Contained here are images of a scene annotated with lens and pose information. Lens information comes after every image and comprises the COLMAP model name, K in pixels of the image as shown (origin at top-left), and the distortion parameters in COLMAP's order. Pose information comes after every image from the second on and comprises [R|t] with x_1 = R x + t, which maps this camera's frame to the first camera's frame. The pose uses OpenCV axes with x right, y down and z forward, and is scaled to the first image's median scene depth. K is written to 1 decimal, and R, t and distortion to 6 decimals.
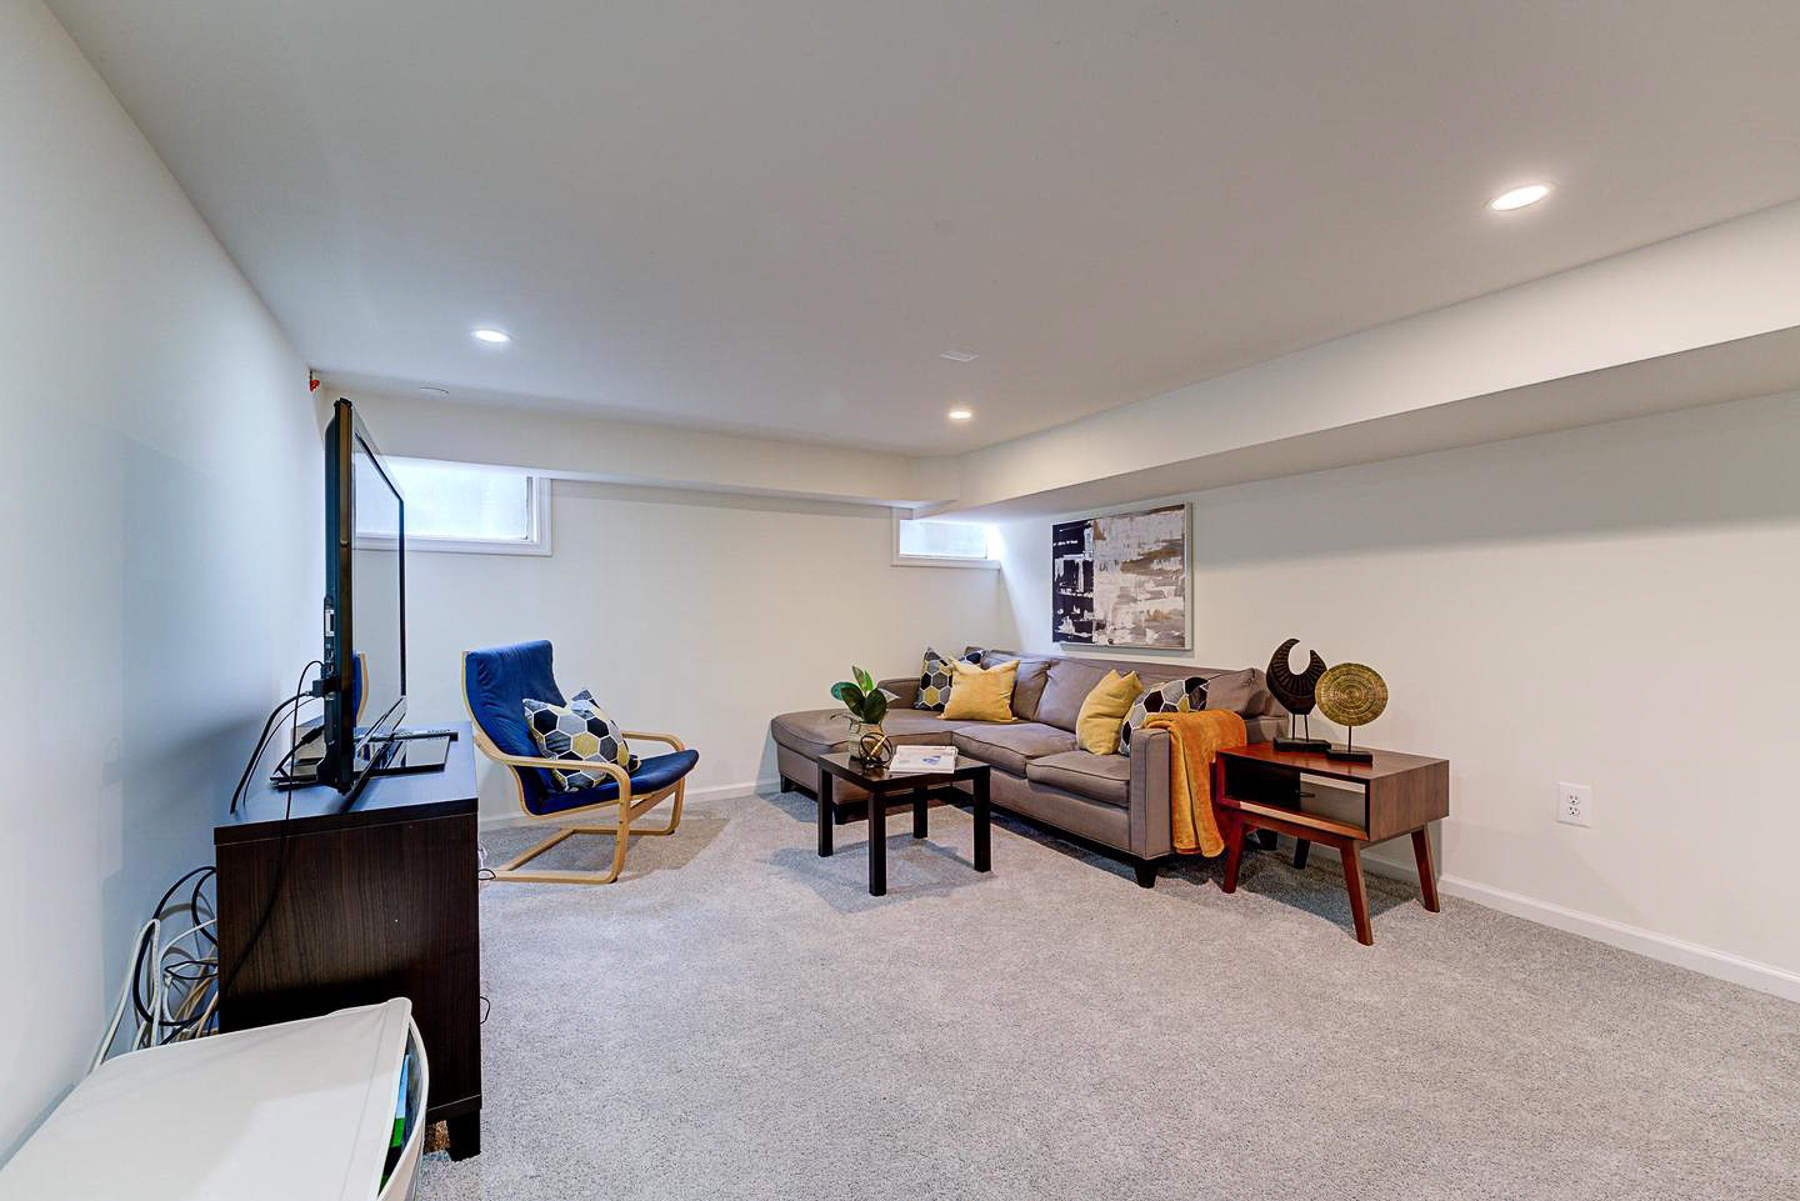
lens RADIAL K [[732.7, 0, 907.2], [0, 732.7, 589.7], [0, 0, 1]] dist [-0.016612, 0.000040]
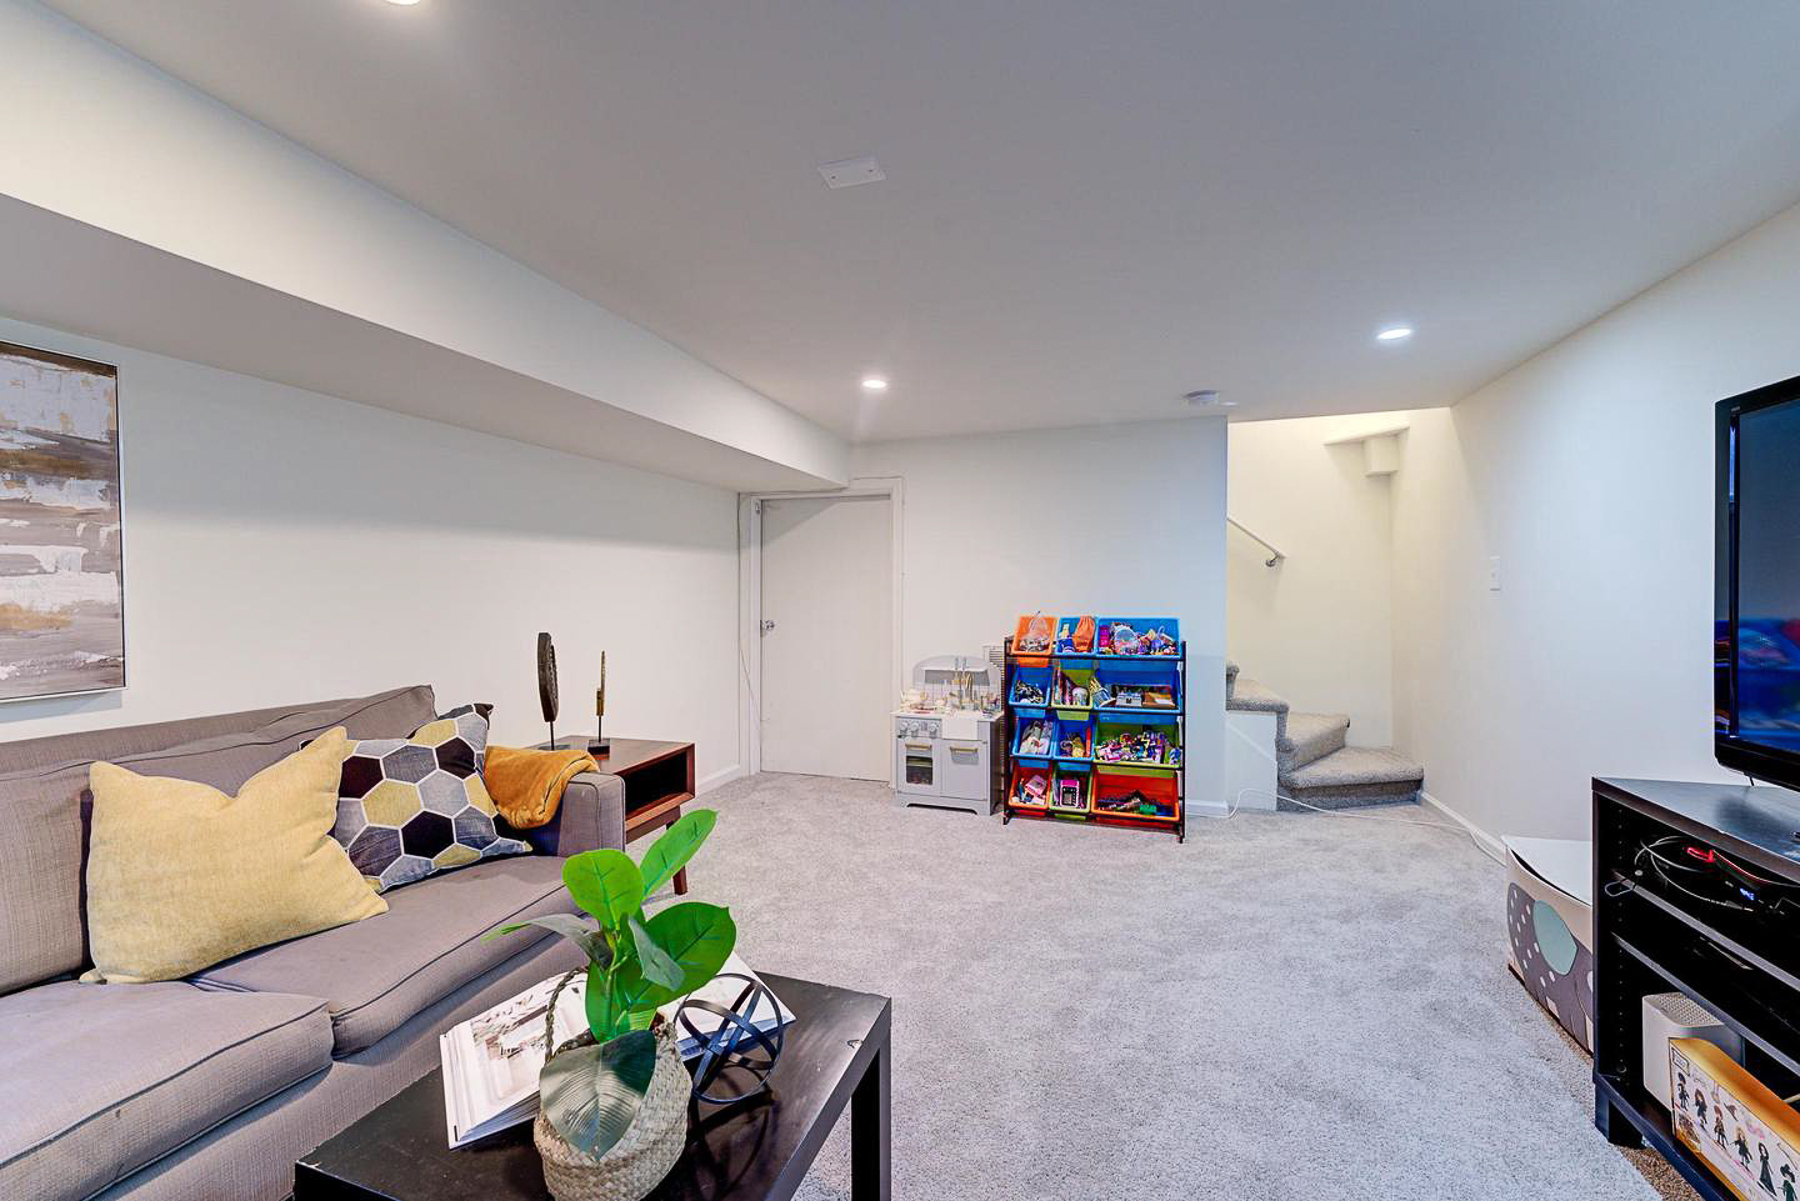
lens RADIAL K [[732.7, 0, 907.2], [0, 732.7, 589.7], [0, 0, 1]] dist [-0.016612, 0.000040]
pose [[-0.678735, 0.000951, 0.734383, -0.268555], [-0.017119, 0.999707, -0.017117, 0.018735], [-0.734184, -0.024190, -0.678520, 0.927674]]
